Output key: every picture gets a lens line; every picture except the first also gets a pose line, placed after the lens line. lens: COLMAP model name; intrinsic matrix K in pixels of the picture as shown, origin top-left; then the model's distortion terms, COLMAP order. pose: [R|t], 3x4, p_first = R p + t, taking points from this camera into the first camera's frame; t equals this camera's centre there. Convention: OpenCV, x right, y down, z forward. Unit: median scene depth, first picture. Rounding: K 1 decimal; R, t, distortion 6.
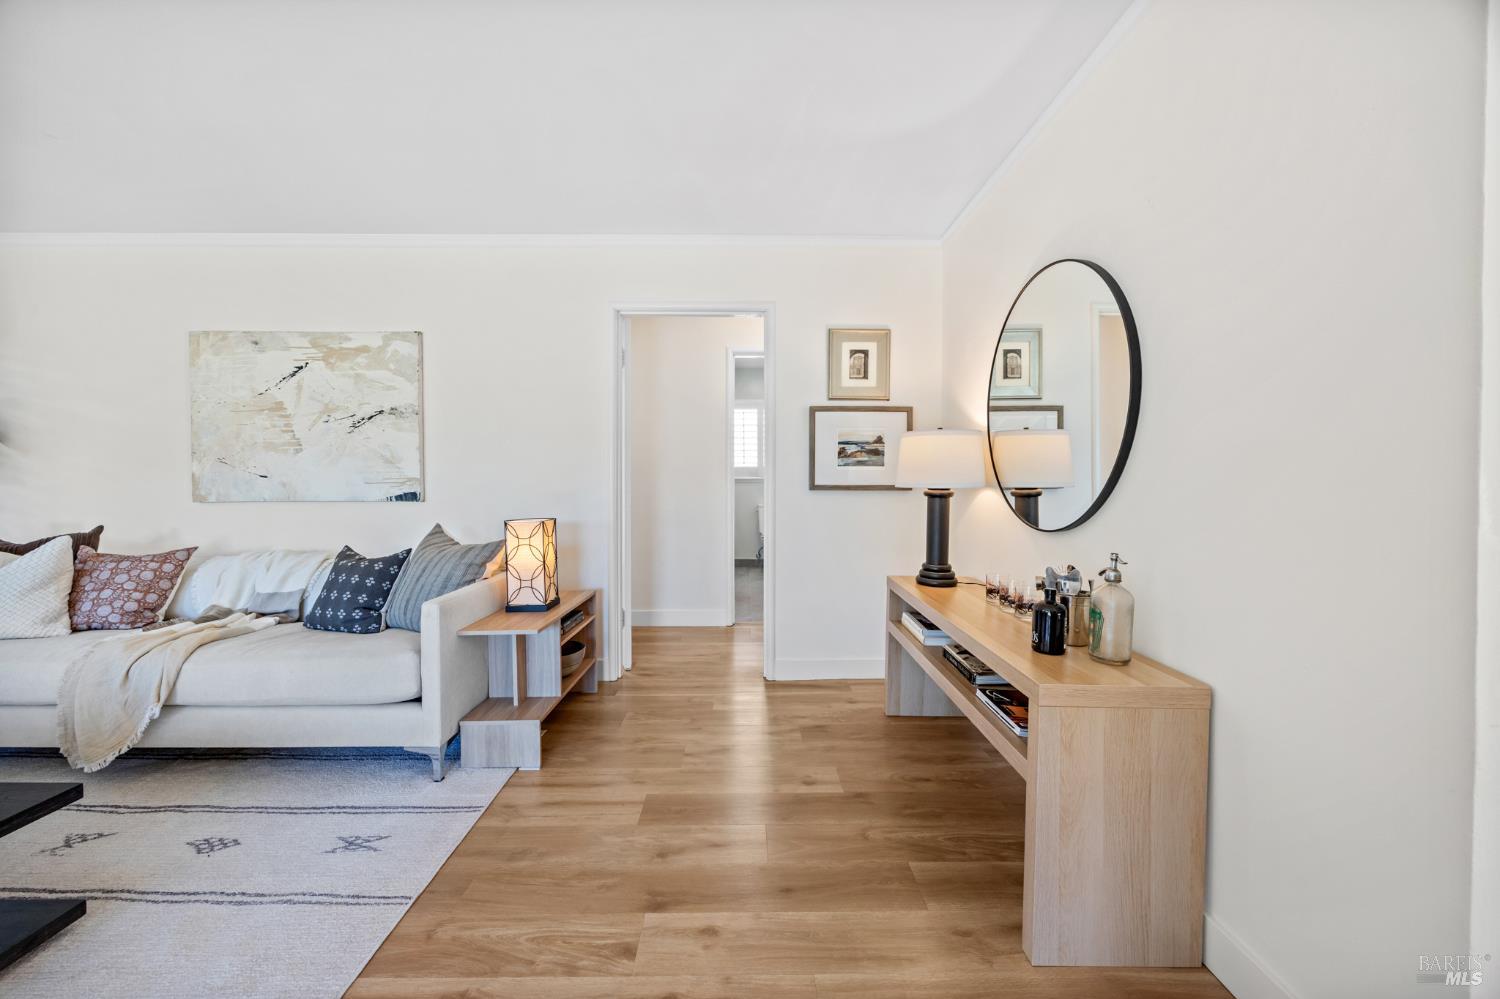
lens RADIAL K [[599.0, 0, 749.1], [0, 599.0, 487.0], [0, 0, 1]] dist [-0.001974, -0.000222]
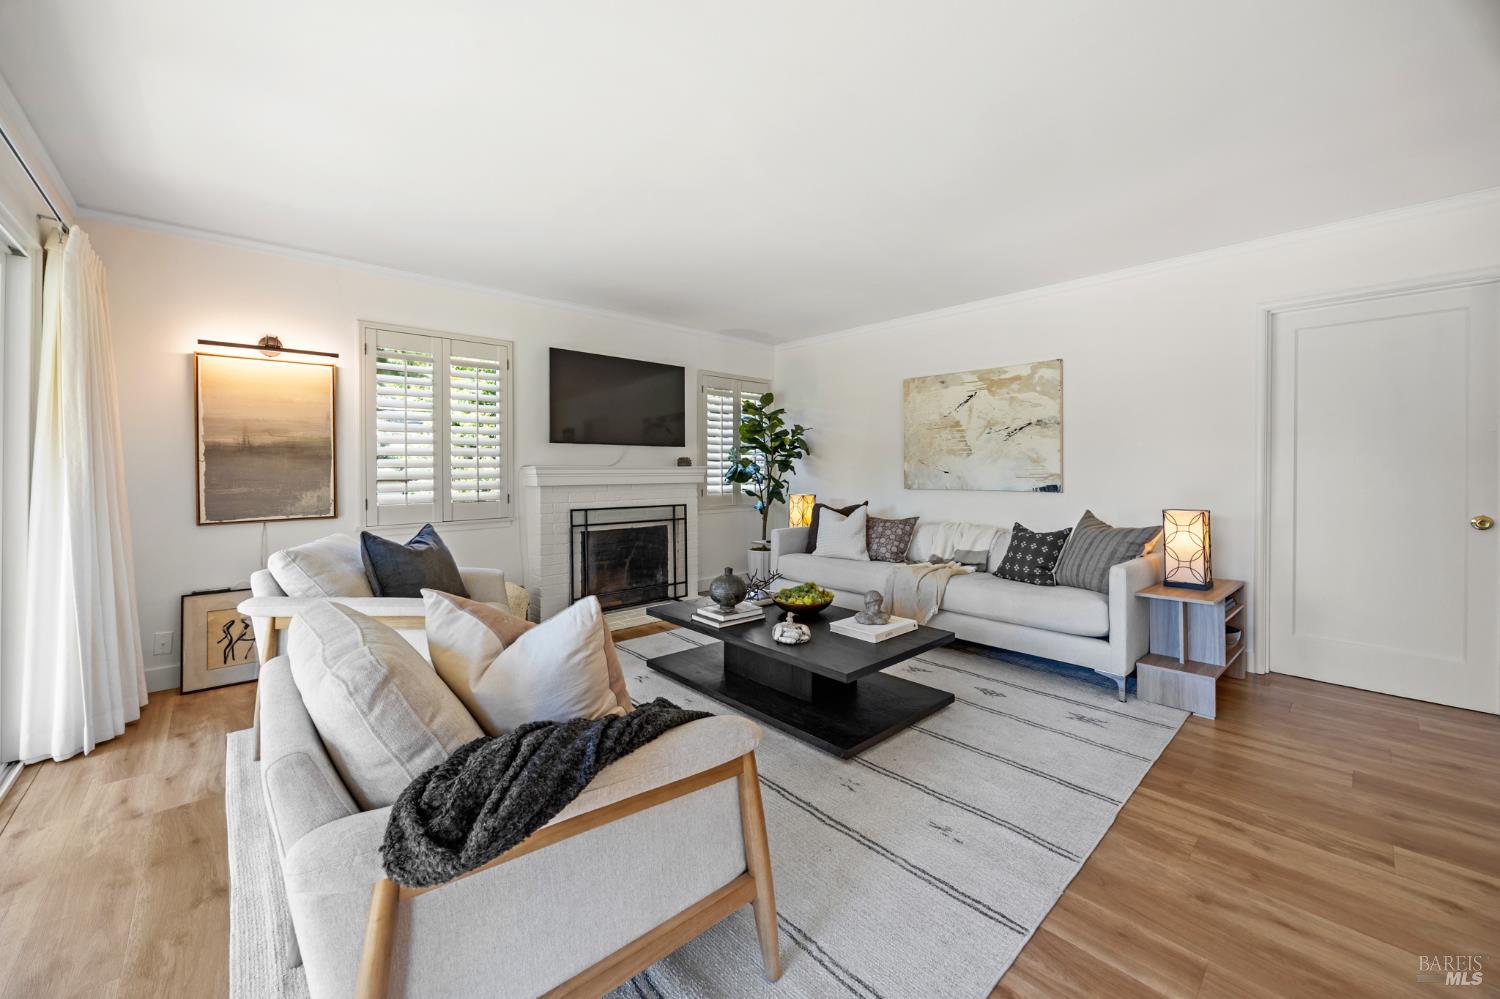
lens RADIAL K [[575.9, 0, 749.1], [0, 575.9, 475.2], [0, 0, 1]] dist [0.000434, -0.000016]
pose [[0.664868, 0.007310, -0.746925, -0.096726], [-0.016704, 0.999848, -0.005084, 0.006229], [0.746774, 0.015857, 0.664889, -0.393135]]
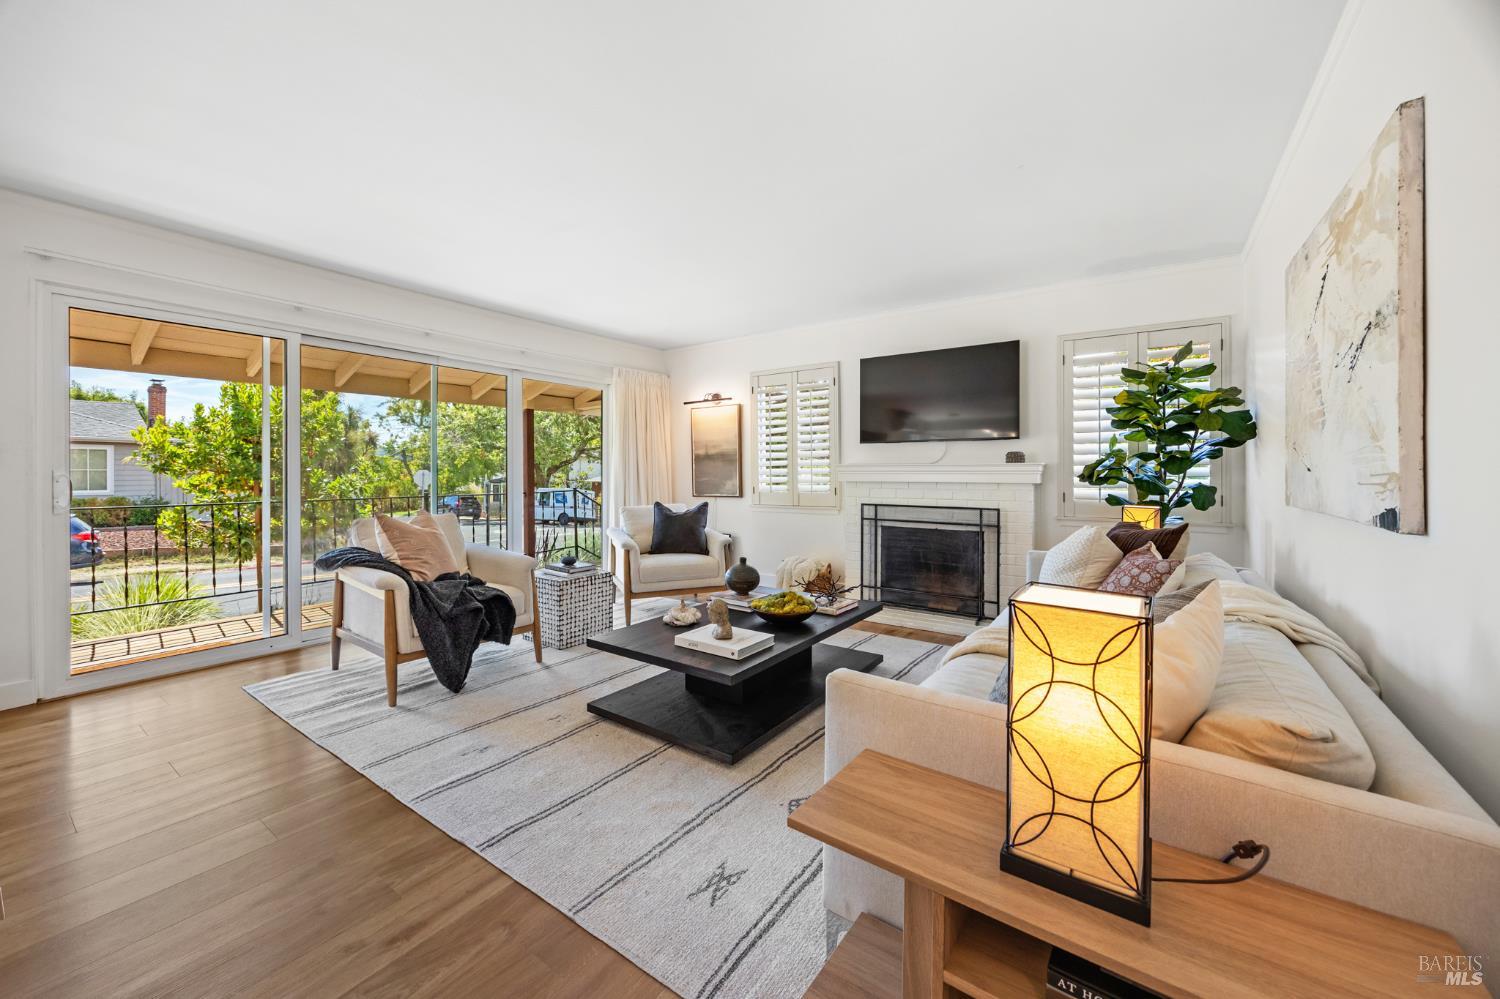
lens RADIAL K [[575.9, 0, 749.1], [0, 575.9, 475.2], [0, 0, 1]] dist [0.000434, -0.000016]
pose [[-0.592985, 0.010099, -0.805150, 0.001879], [-0.016458, 0.999560, 0.024659, -0.021720], [0.805045, 0.027874, -0.592559, 1.015518]]
